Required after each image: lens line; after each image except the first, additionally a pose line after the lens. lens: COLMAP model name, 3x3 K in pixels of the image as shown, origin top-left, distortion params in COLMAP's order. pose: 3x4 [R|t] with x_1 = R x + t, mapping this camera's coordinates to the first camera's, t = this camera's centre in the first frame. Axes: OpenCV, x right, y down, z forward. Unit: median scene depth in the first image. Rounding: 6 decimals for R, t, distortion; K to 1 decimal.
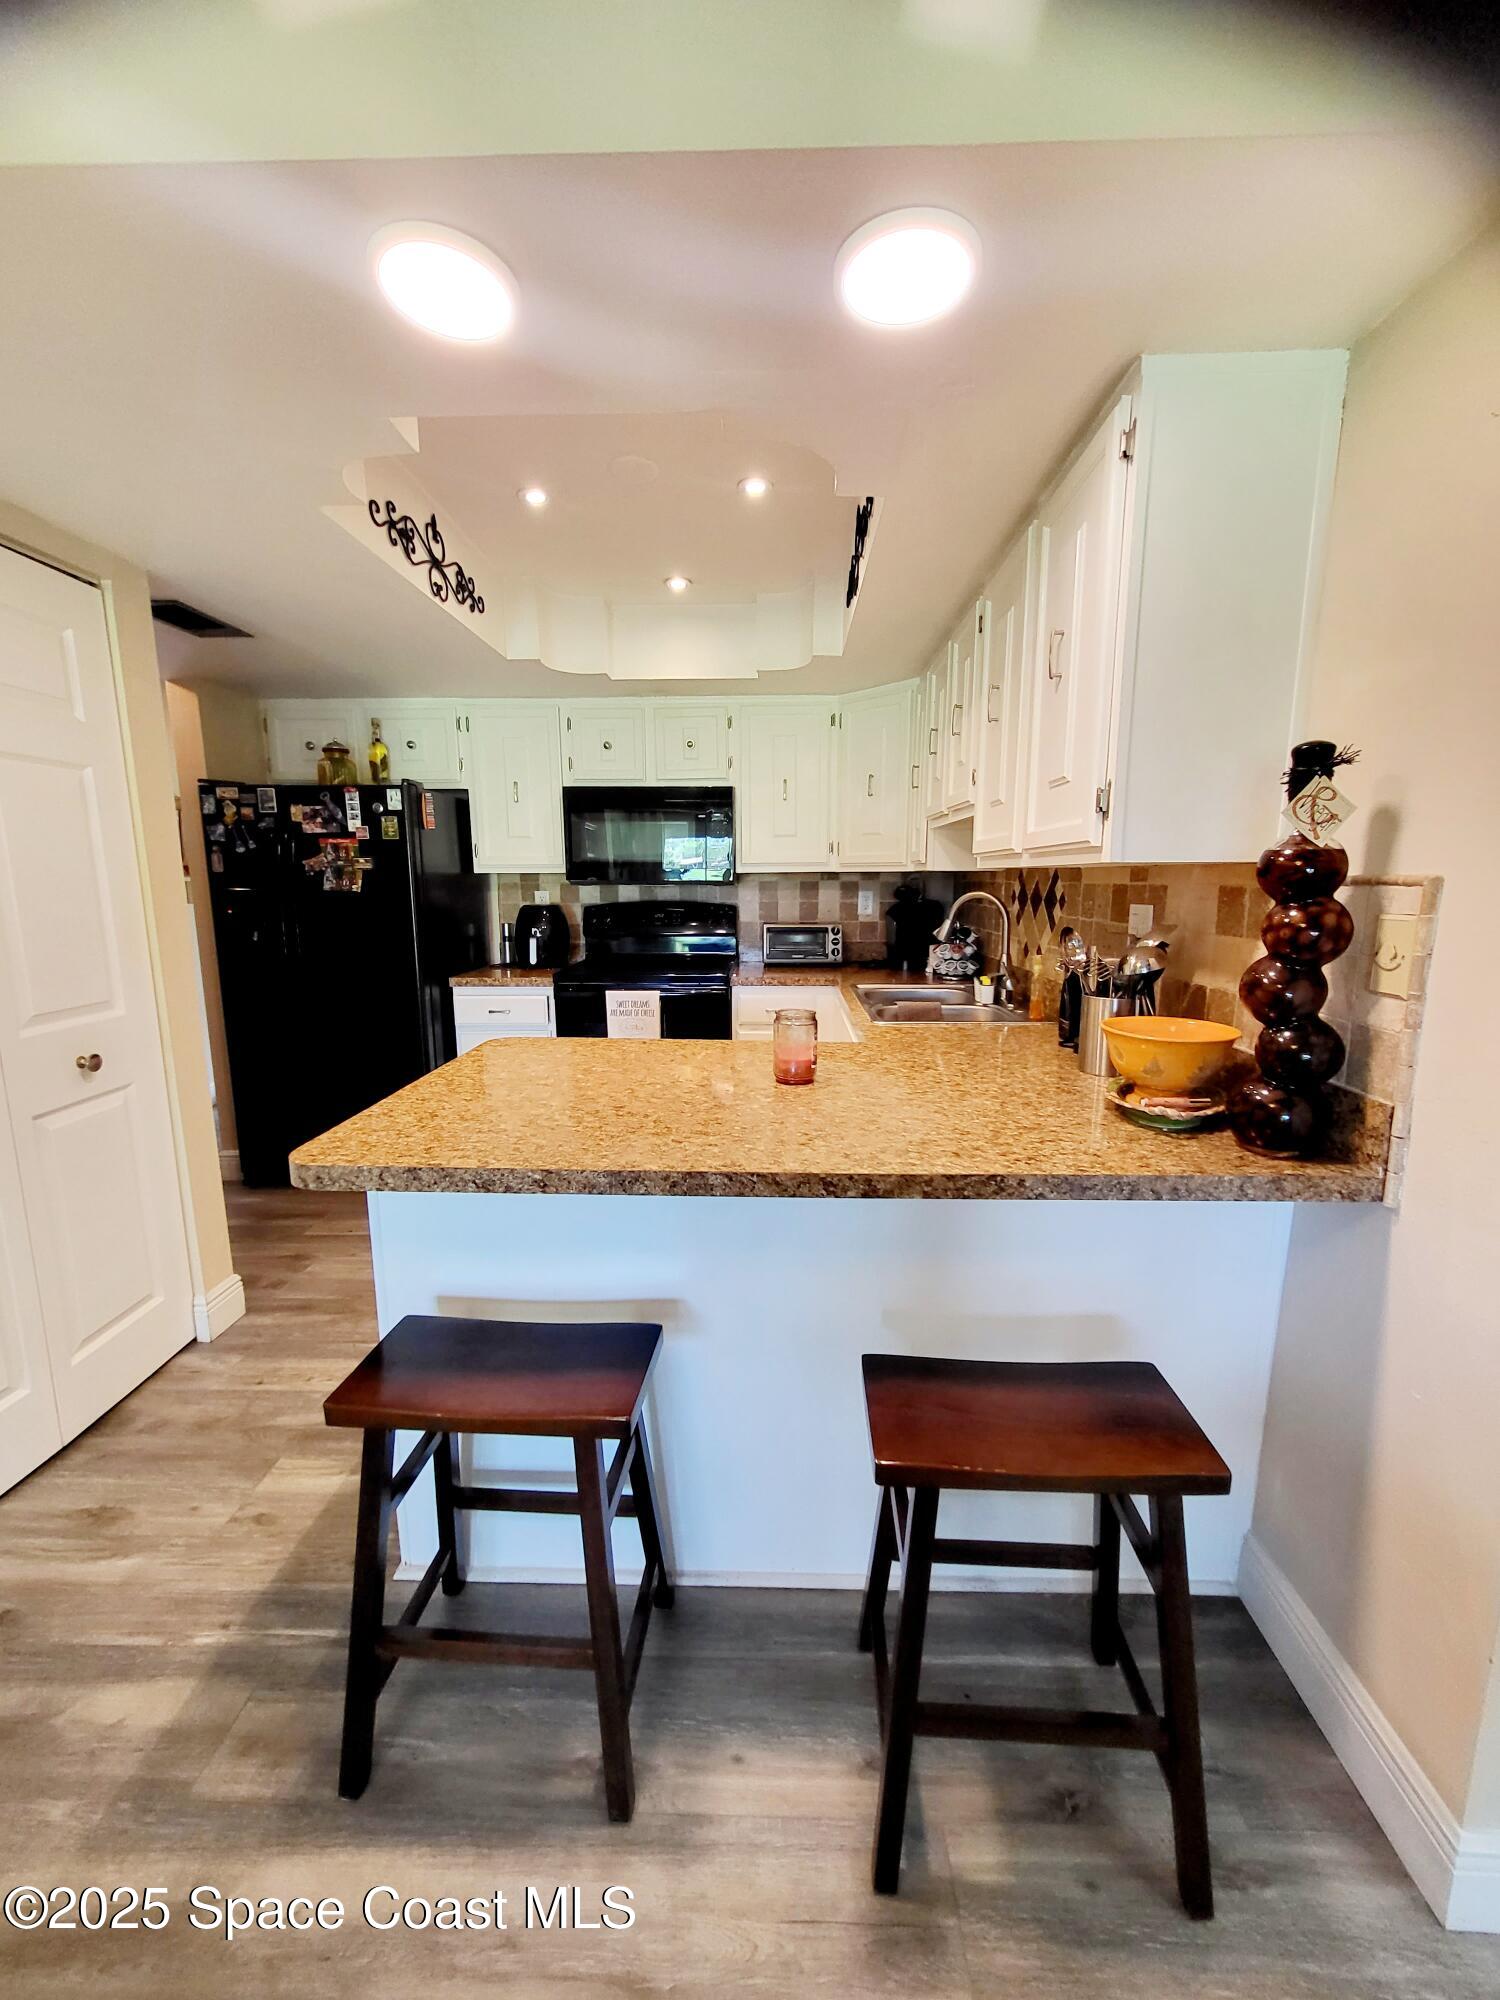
lens RADIAL K [[794.0, 0, 757.1], [0, 794.0, 1009.1], [0, 0, 1]] dist [0.003153, 0.000059]
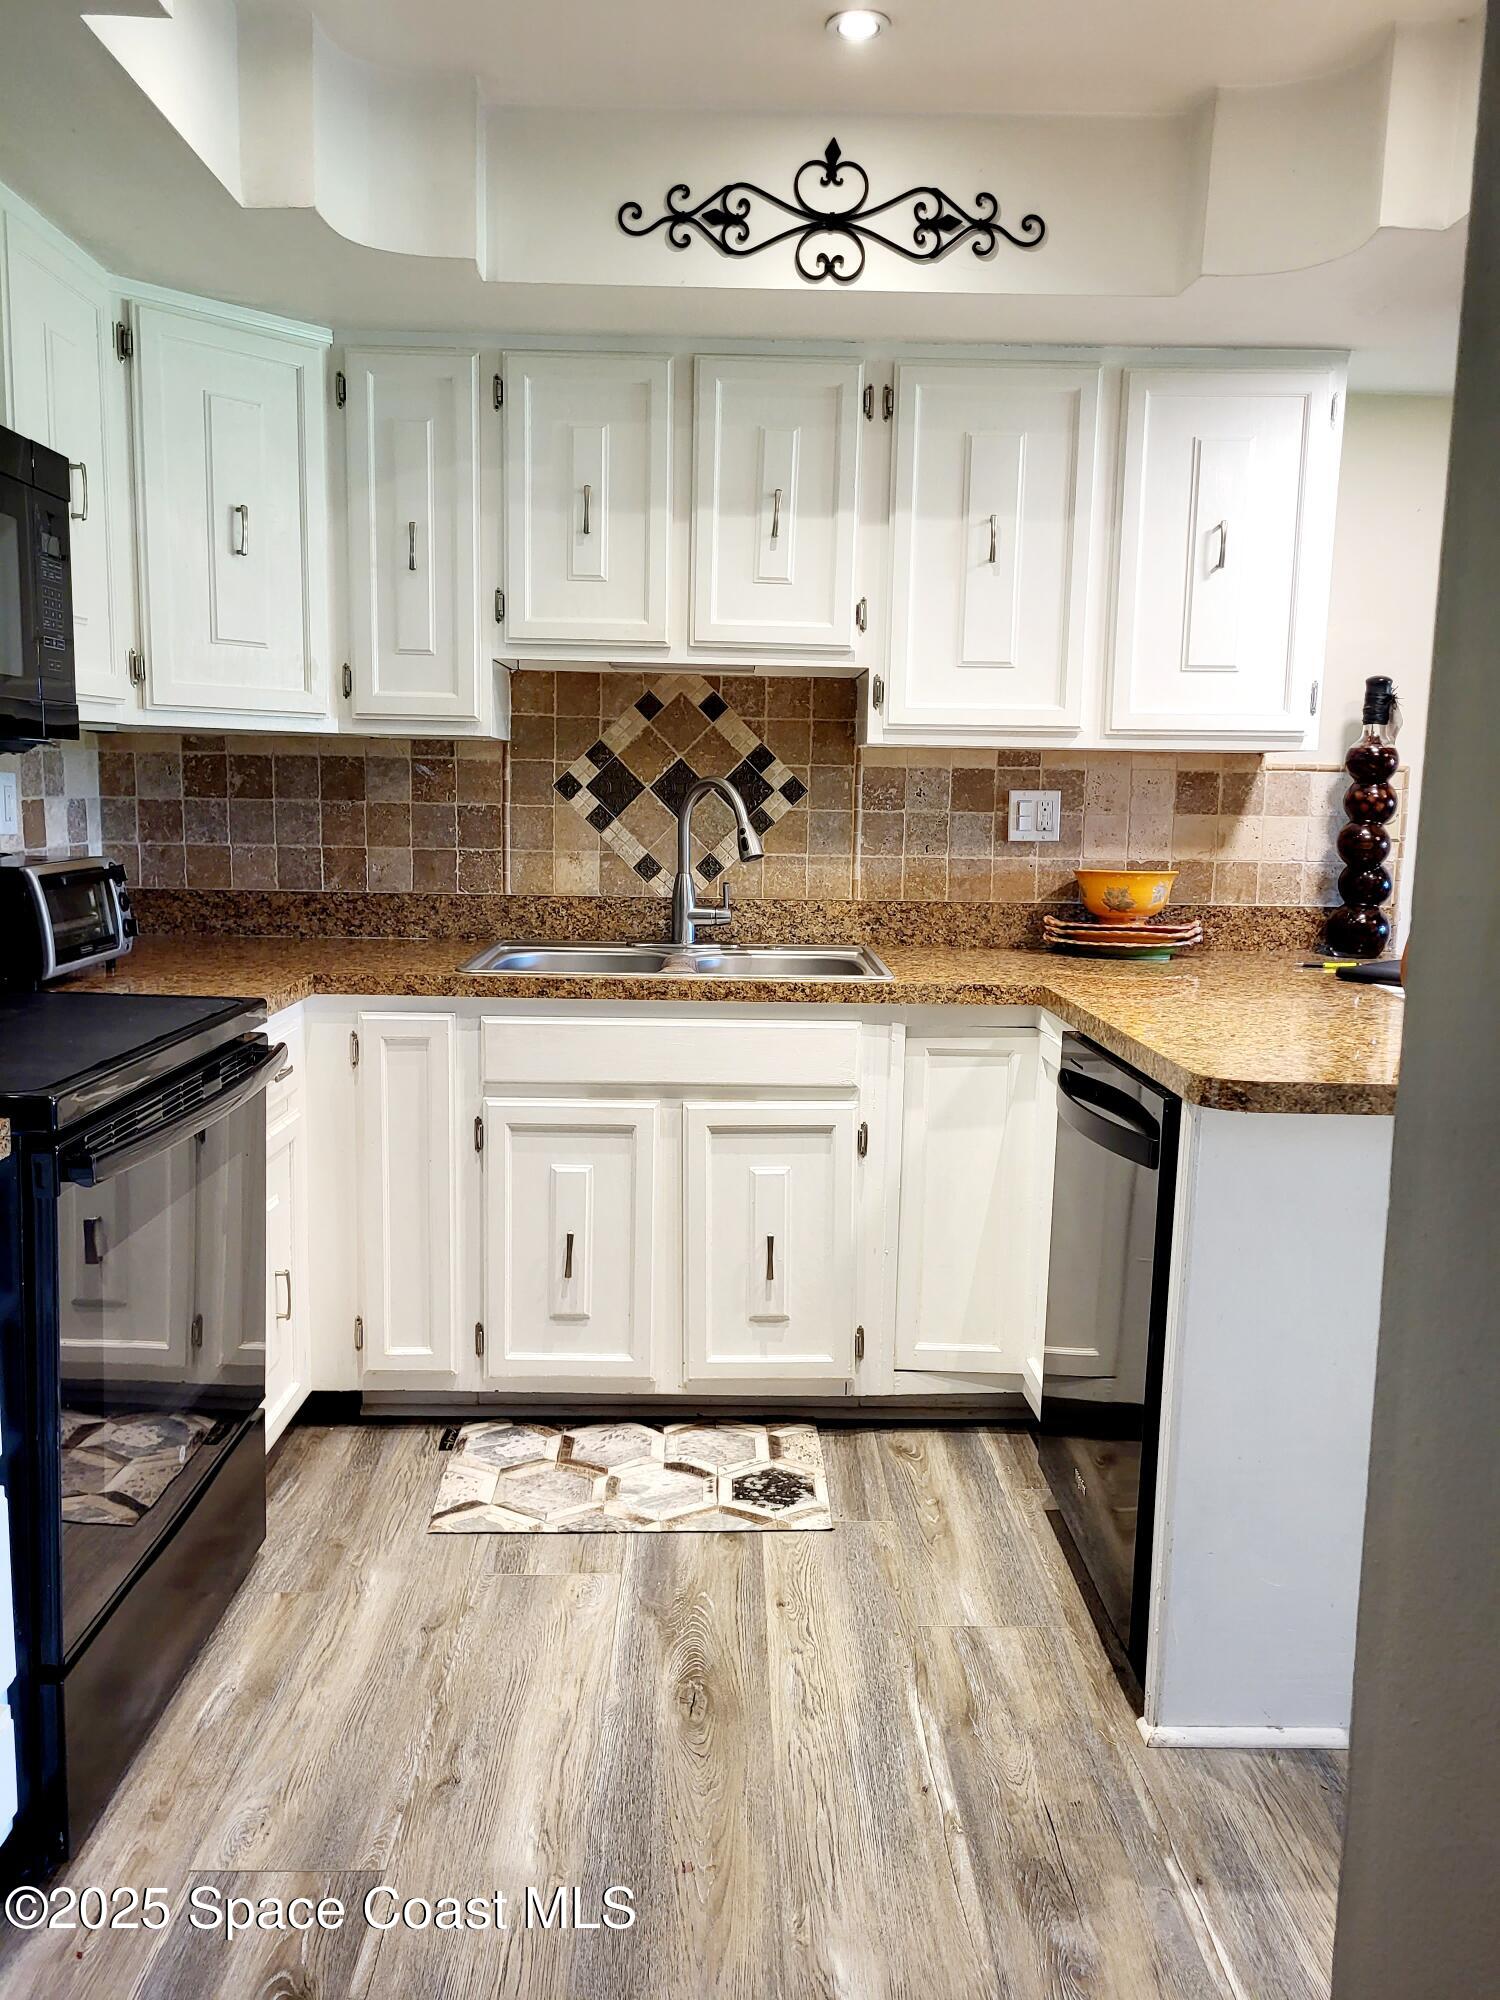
lens RADIAL K [[1518.8, 0, 742.3], [0, 1518.8, 1004.7], [0, 0, 1]] dist [0.034631, -0.016755]
pose [[-0.039969, -0.143960, 0.988776, -1.799168], [0.146553, 0.978020, 0.148318, -0.272267], [-0.988395, 0.150836, -0.017993, 1.906132]]
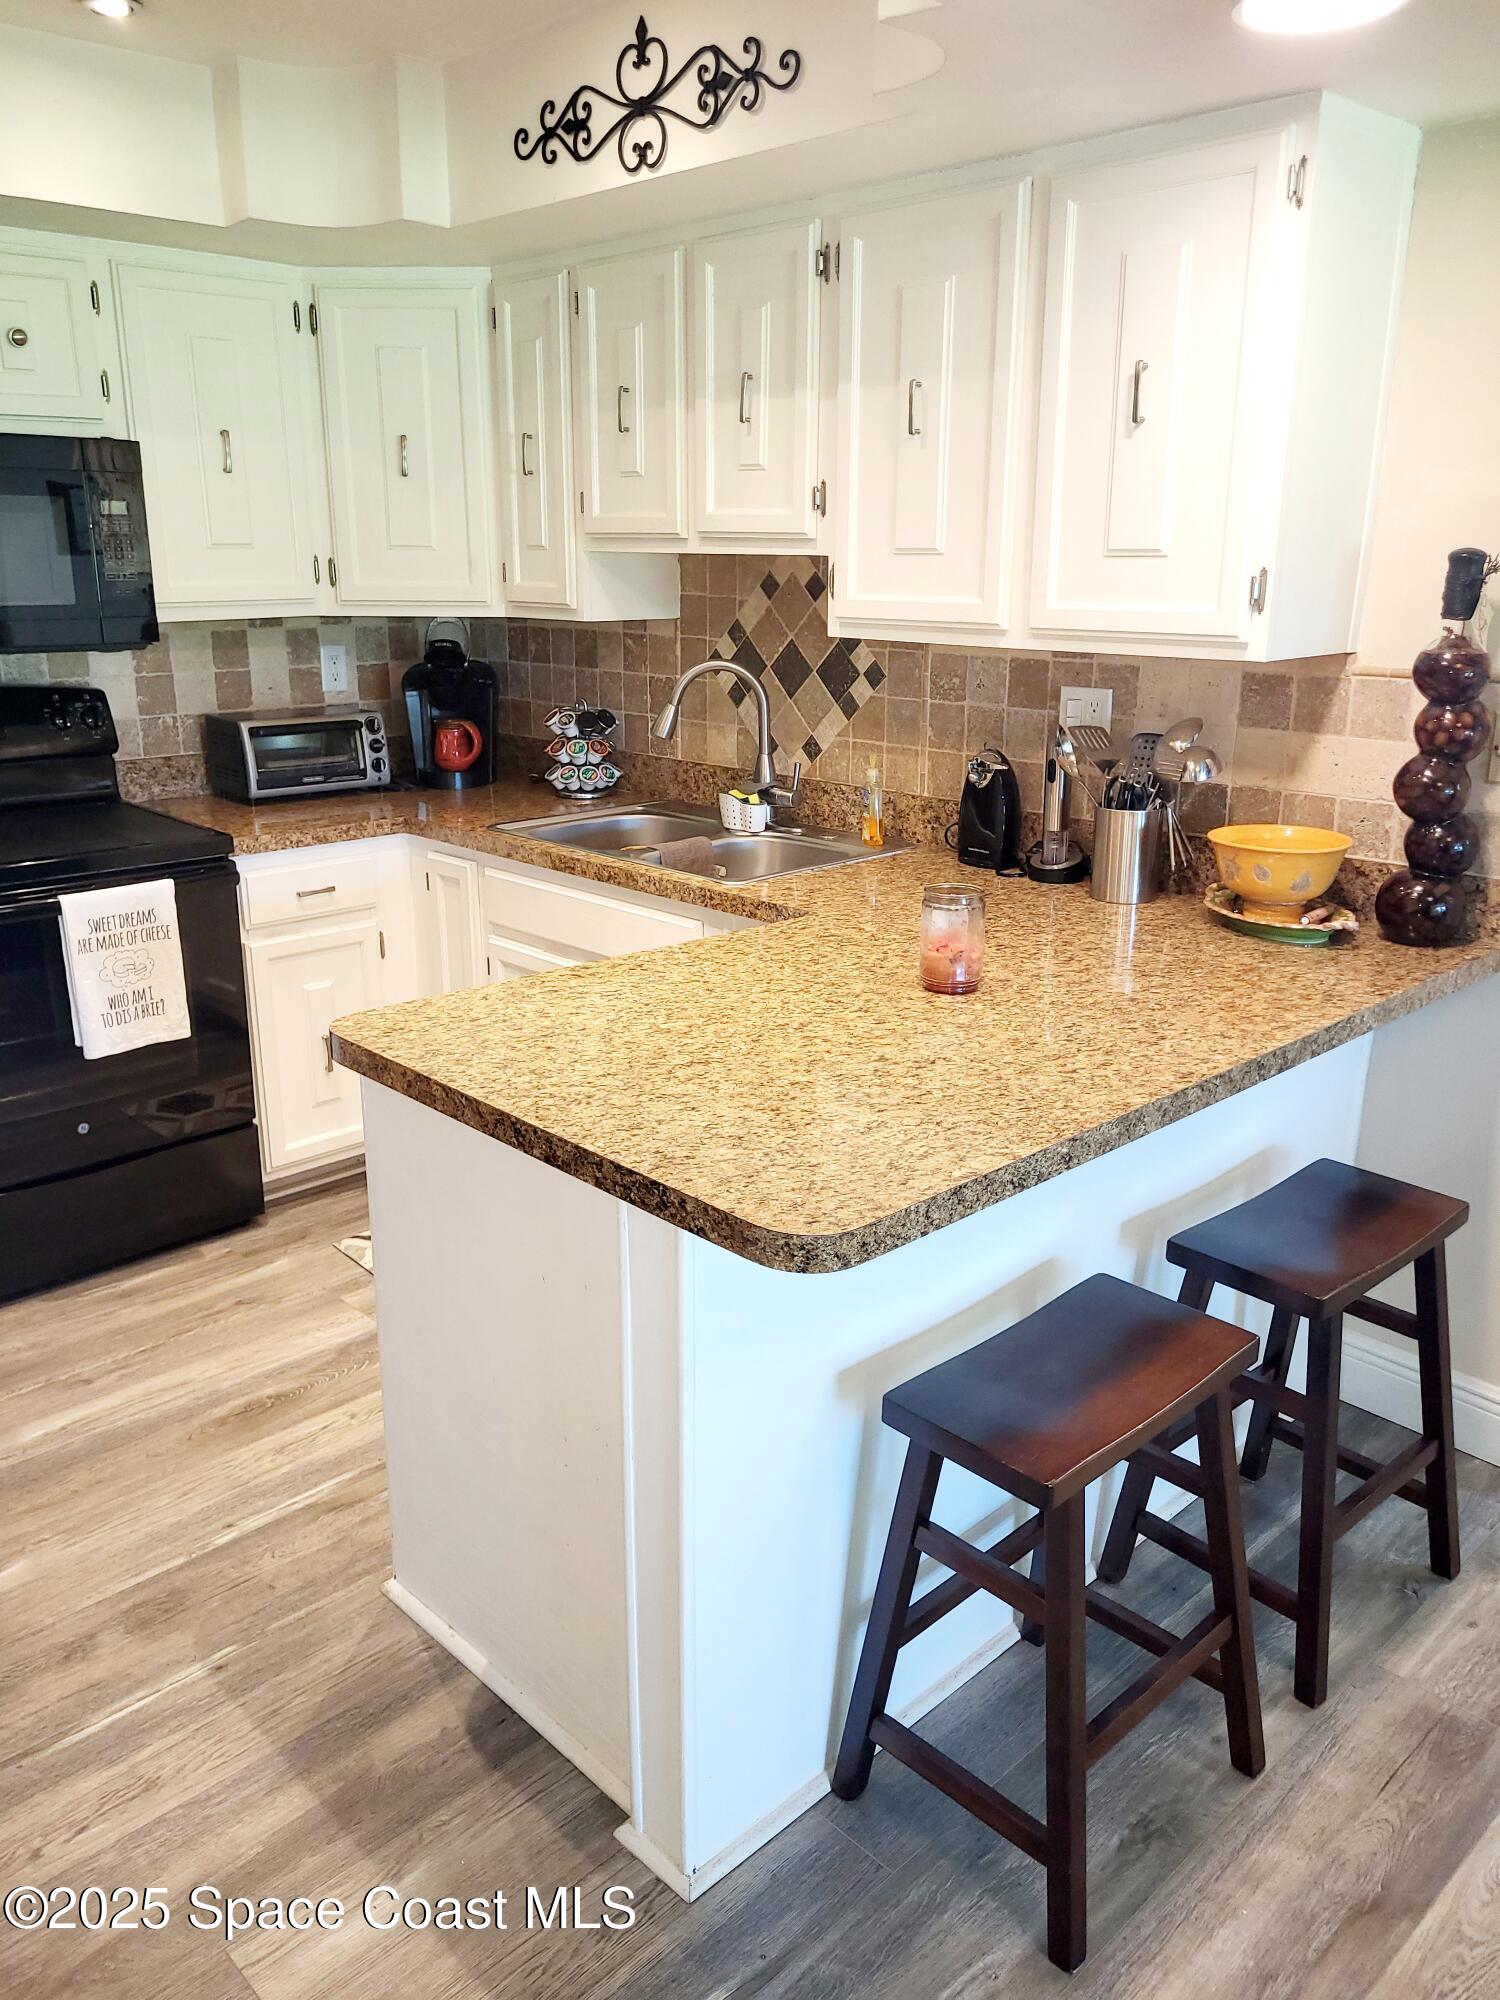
lens RADIAL K [[1518.8, 0, 747.7], [0, 1518.8, 1002.5], [0, 0, 1]] dist [0.034631, -0.016755]
pose [[0.700159, -0.203515, 0.684368, -1.194423], [0.113790, 0.978071, 0.174441, -0.172306], [-0.704862, -0.044262, 0.707963, 0.172673]]
